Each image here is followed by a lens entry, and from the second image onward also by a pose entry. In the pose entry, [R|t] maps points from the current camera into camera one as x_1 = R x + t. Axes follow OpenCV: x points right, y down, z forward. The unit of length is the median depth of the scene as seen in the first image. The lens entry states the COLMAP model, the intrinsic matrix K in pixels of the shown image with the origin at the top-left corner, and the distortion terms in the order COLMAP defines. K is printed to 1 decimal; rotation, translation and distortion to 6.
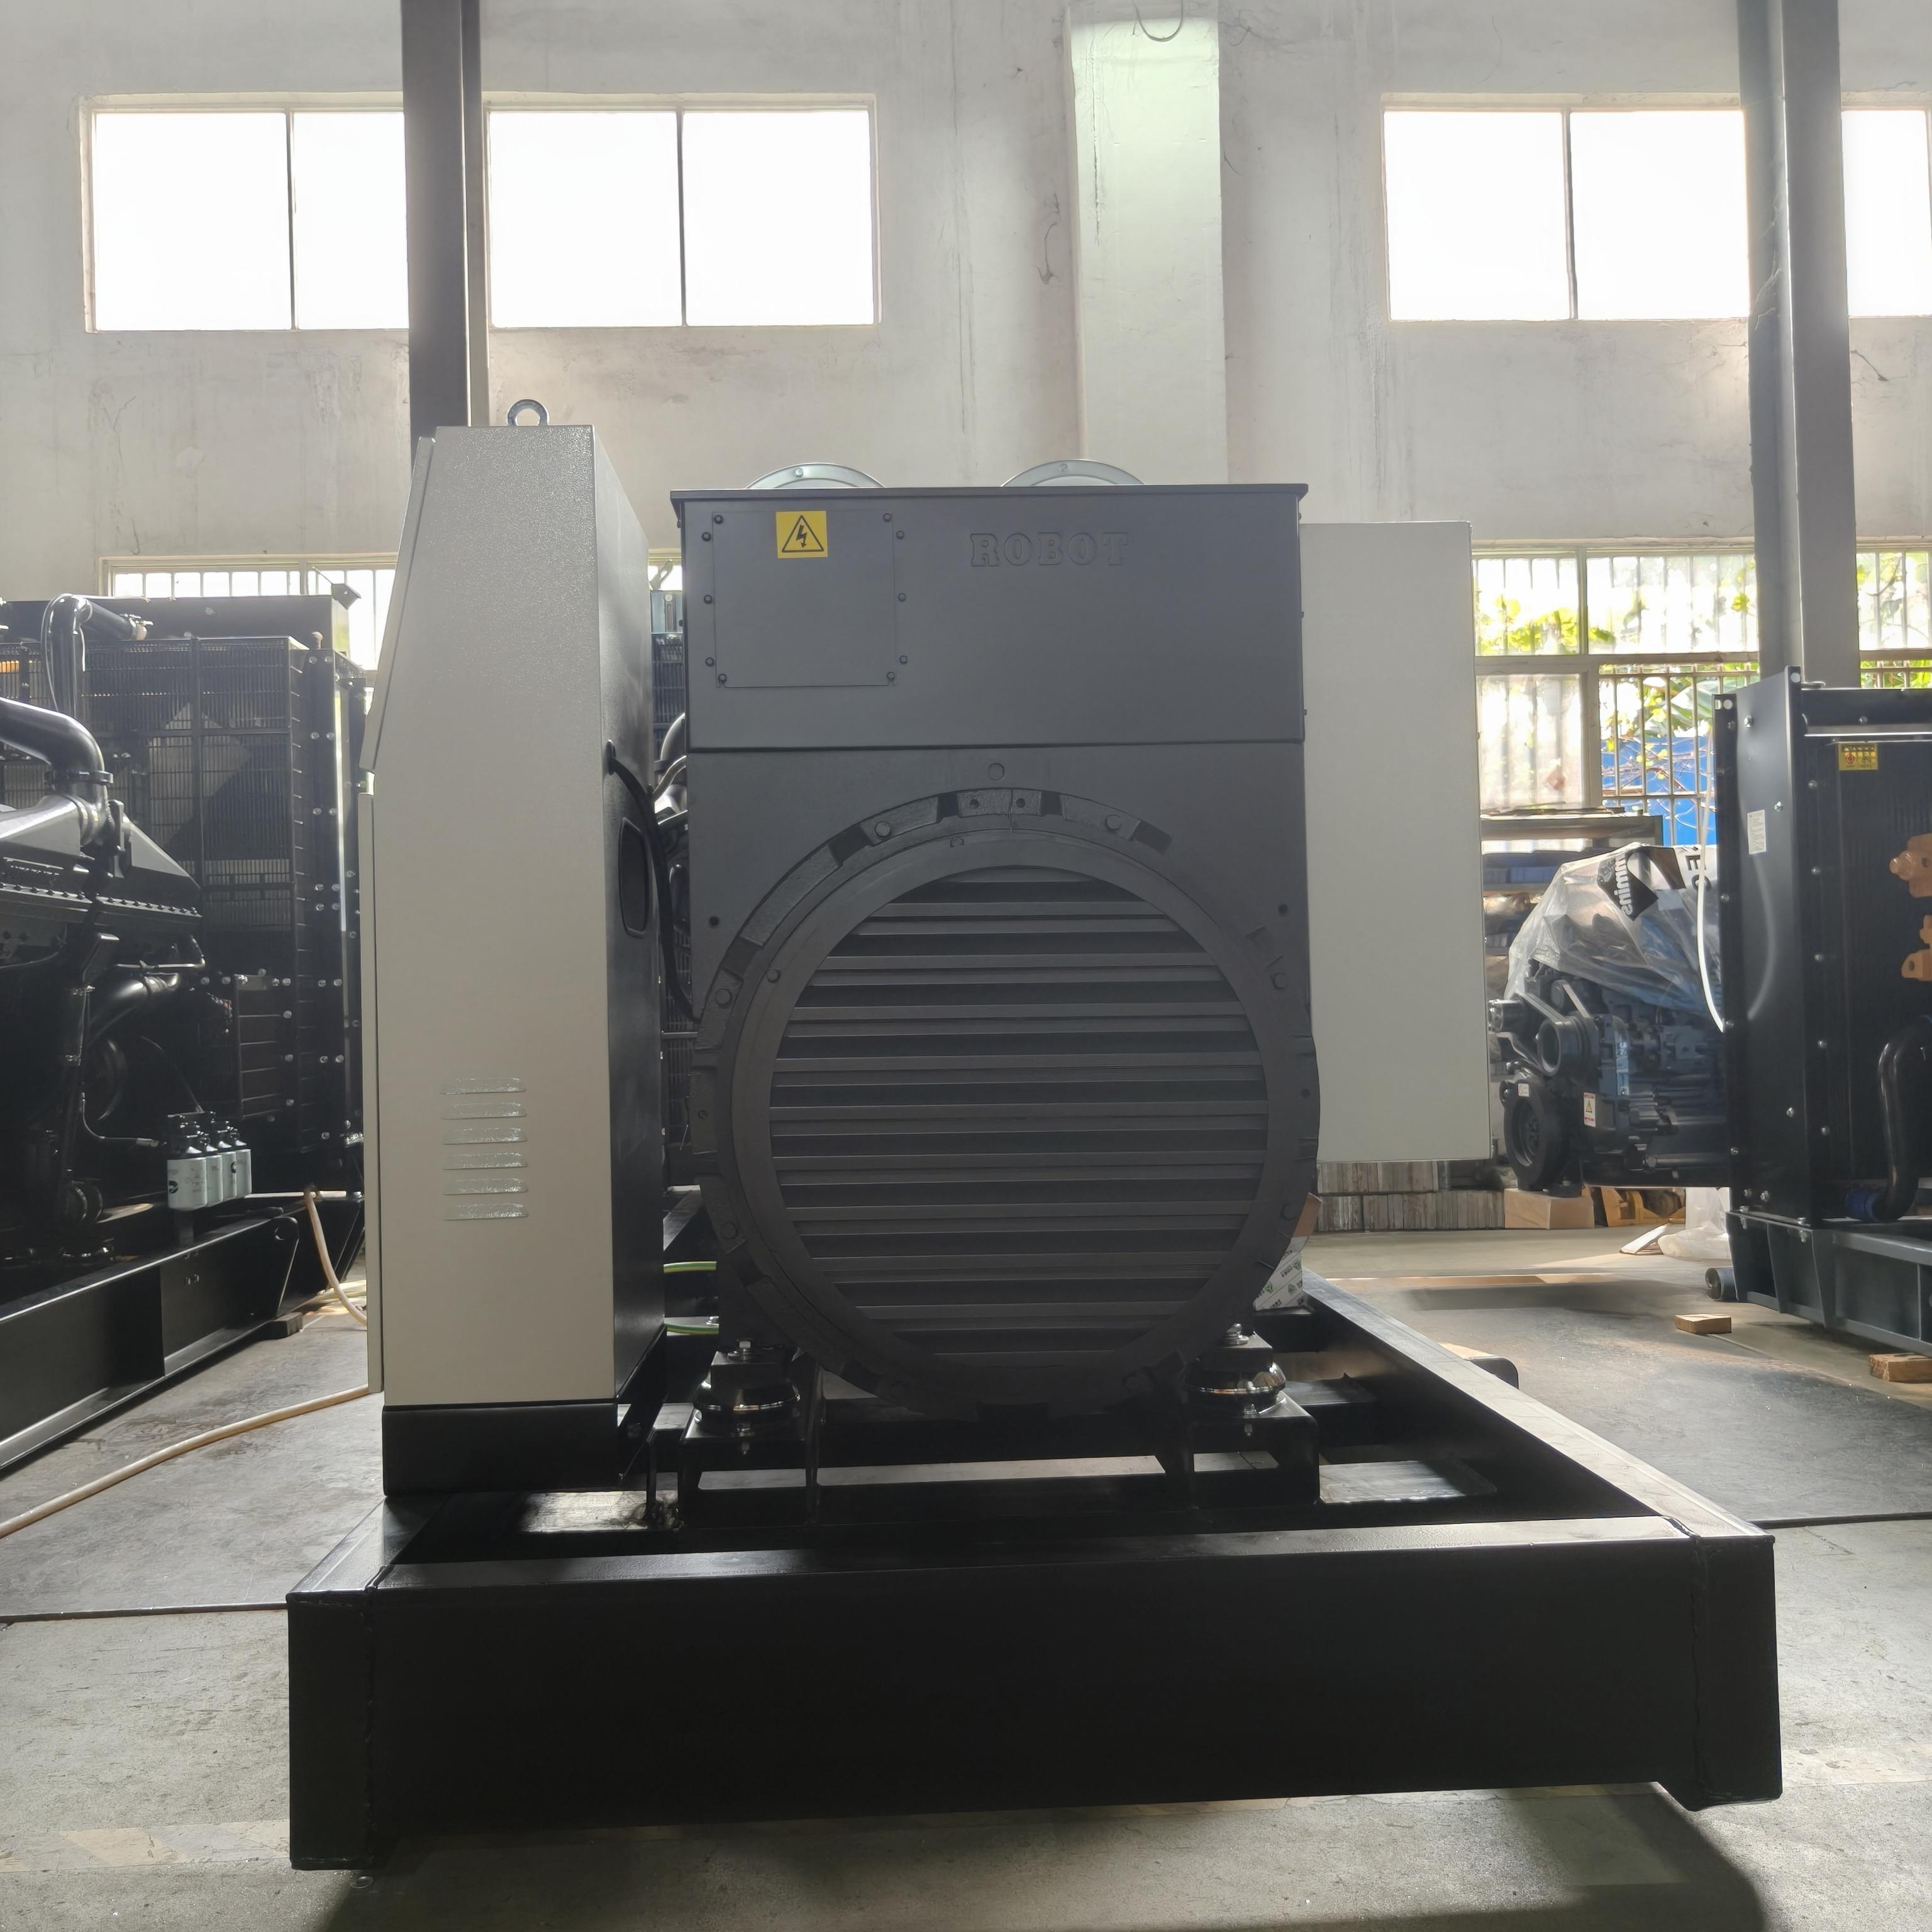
lens RADIAL K [[2021.6, 0, 966.0], [0, 2021.6, 966.0], [0, 0, 1]] dist [0.000695, 0.000917]
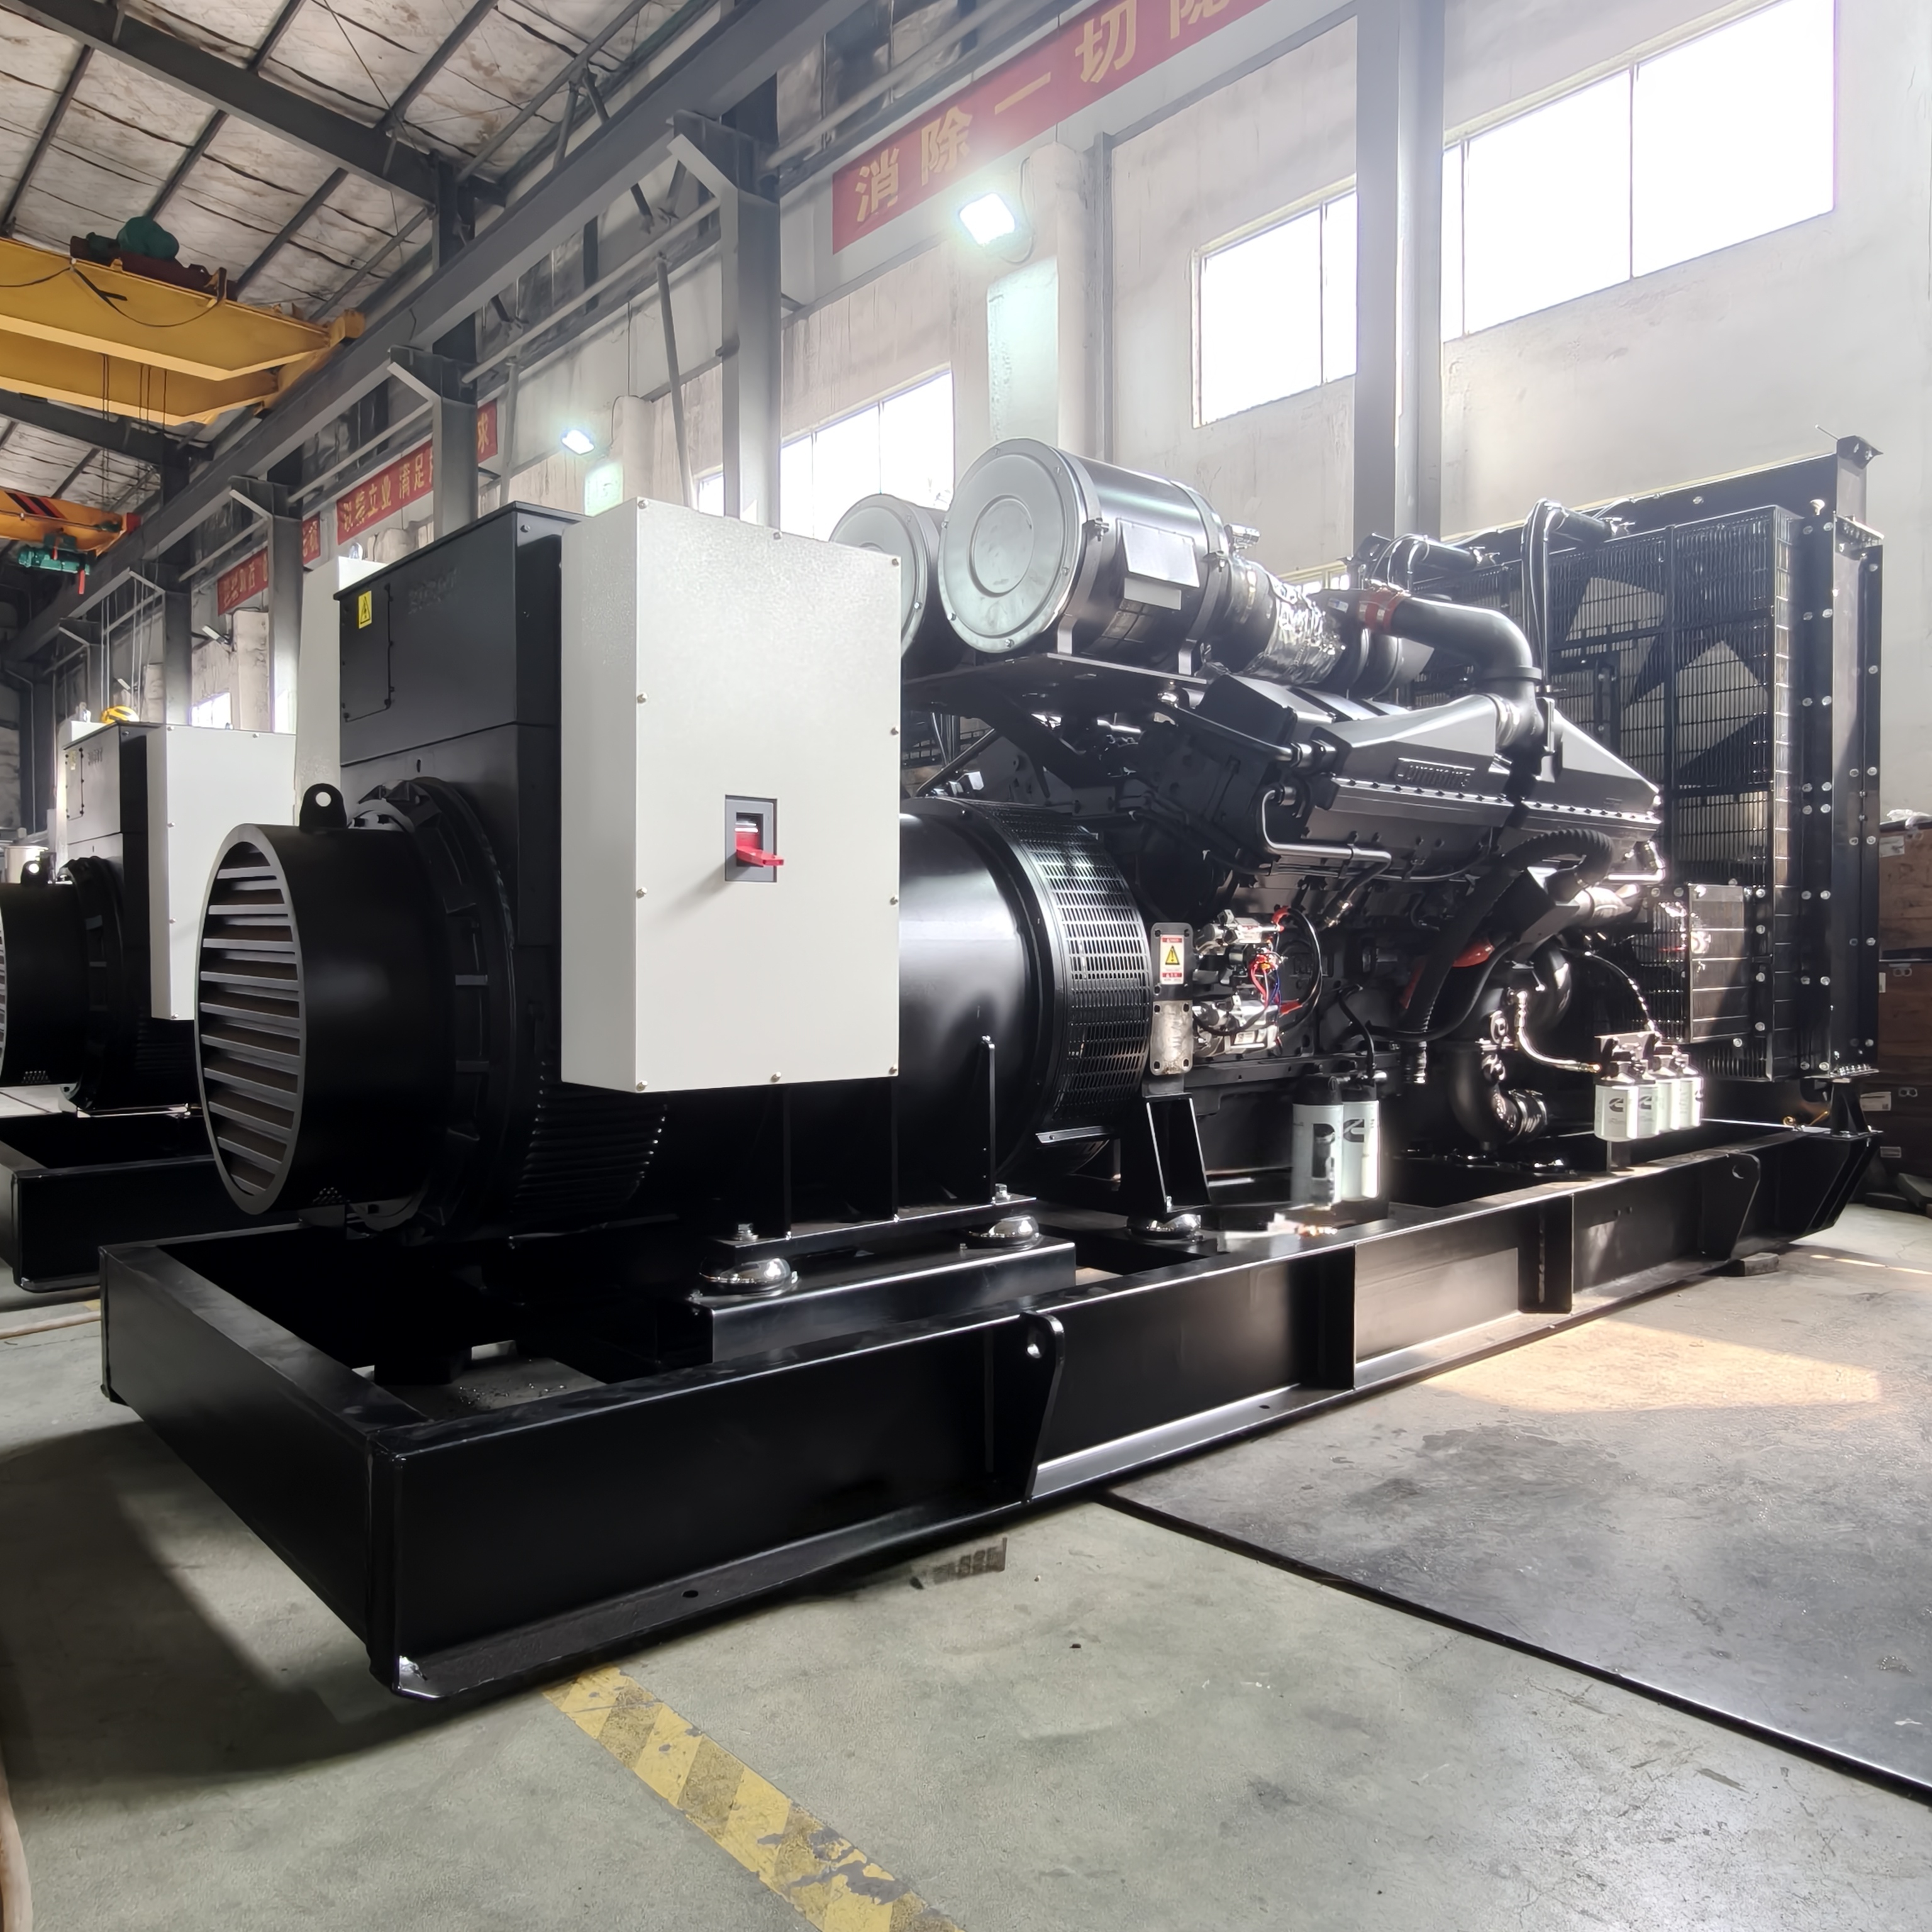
lens RADIAL K [[1495.9, 0, 966.0], [0, 1495.9, 966.0], [0, 0, 1]] dist [-0.003923, -0.001422]
pose [[0.614773, 0.036987, -0.787837, -0.033956], [-0.004636, 0.999052, 0.043285, 0.013894], [0.788691, -0.022958, 0.614361, 0.356783]]
